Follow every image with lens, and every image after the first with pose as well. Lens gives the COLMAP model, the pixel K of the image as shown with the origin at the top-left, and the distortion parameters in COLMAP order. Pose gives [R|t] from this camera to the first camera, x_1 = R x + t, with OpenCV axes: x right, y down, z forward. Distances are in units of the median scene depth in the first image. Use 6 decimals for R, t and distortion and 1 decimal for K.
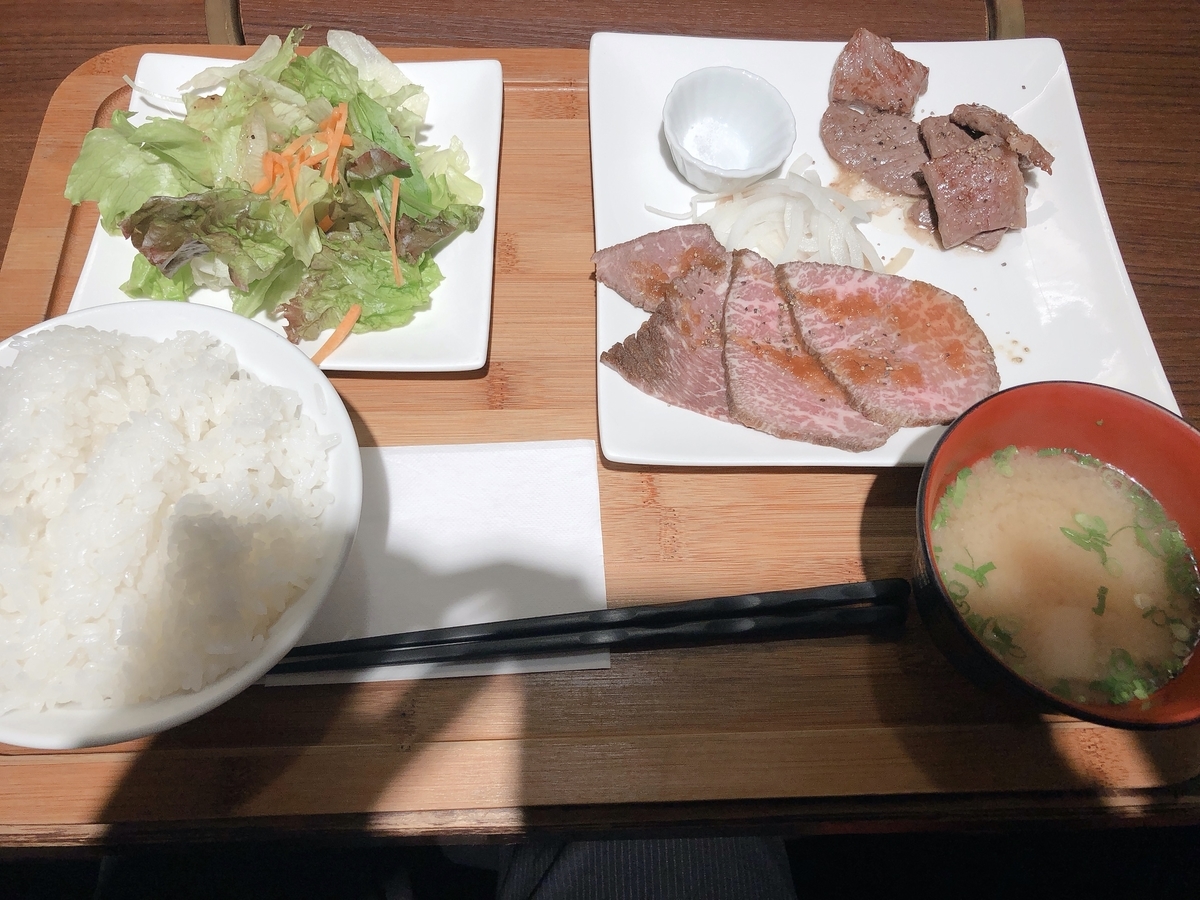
lens RADIAL K [[944.2, 0, 599.4], [0, 944.2, 411.0], [0, 0, 1]] dist [-0.035234, 0.000239]
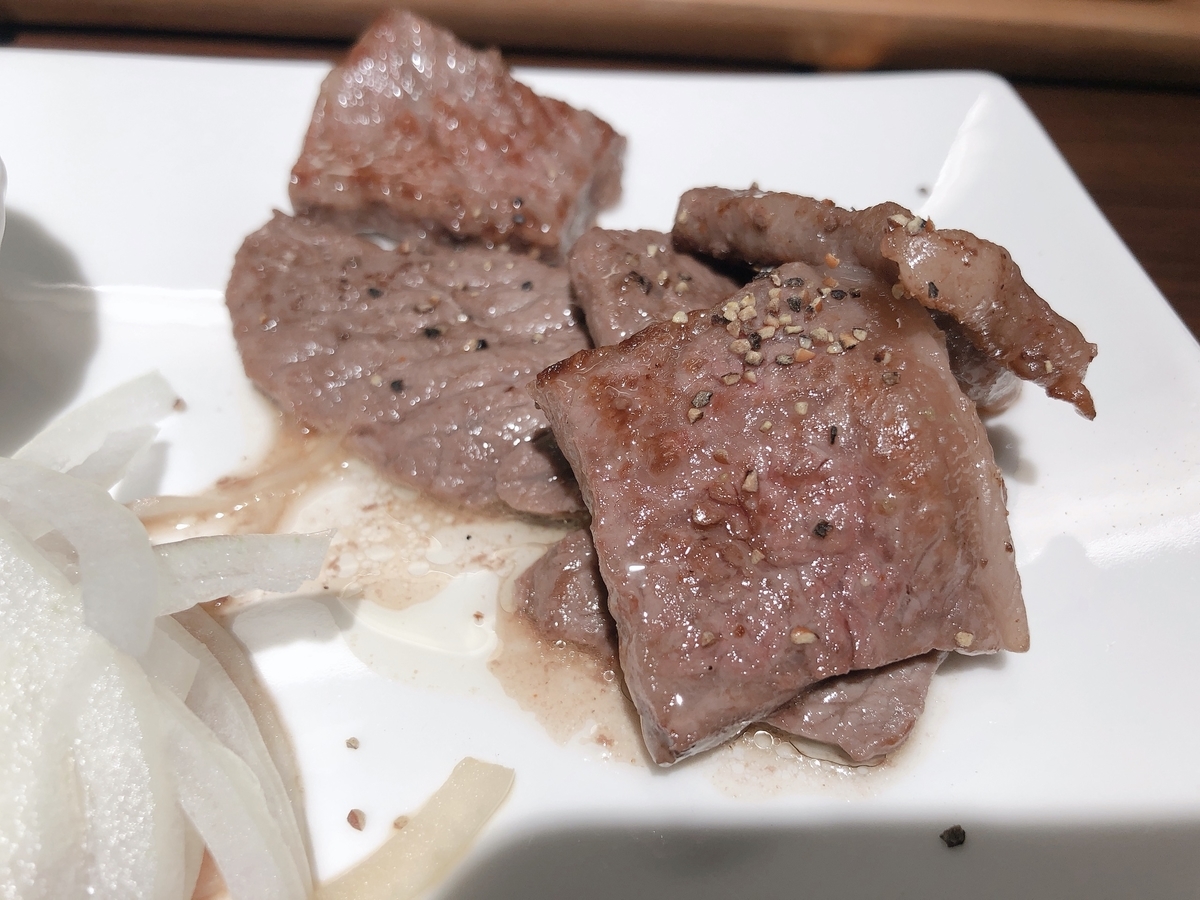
lens RADIAL K [[944.2, 0, 599.4], [0, 944.2, 411.0], [0, 0, 1]] dist [-0.035234, 0.000239]
pose [[0.997695, -0.002170, 0.067822, 0.352812], [0.026935, 0.930040, -0.366470, -0.175670], [-0.062282, 0.367452, 0.927955, 0.809200]]
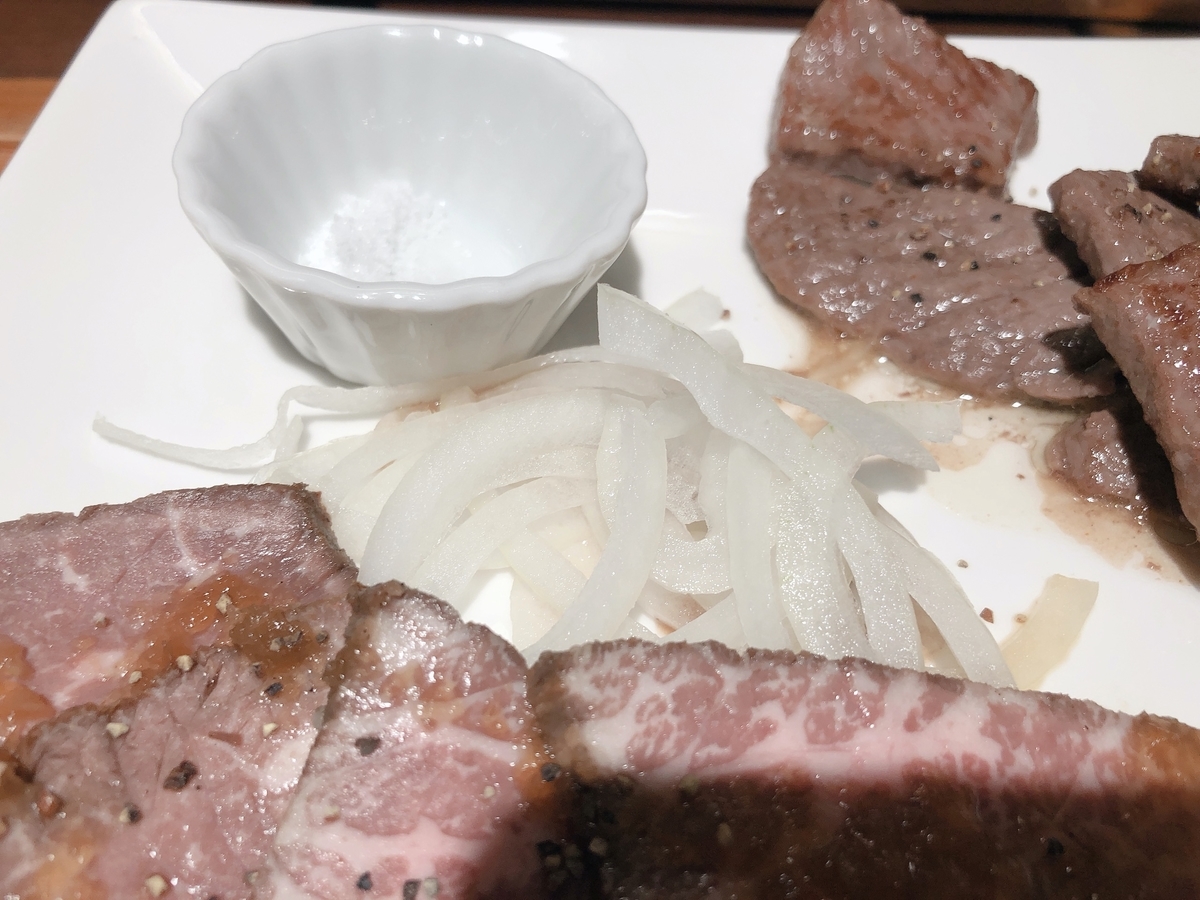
lens RADIAL K [[944.2, 0, 599.4], [0, 944.2, 411.0], [0, 0, 1]] dist [-0.035234, 0.000239]
pose [[0.999900, 0.004054, -0.013572, 0.202825], [-0.008265, 0.945117, -0.326626, -0.134922], [0.011503, 0.326706, 0.945056, 0.757303]]
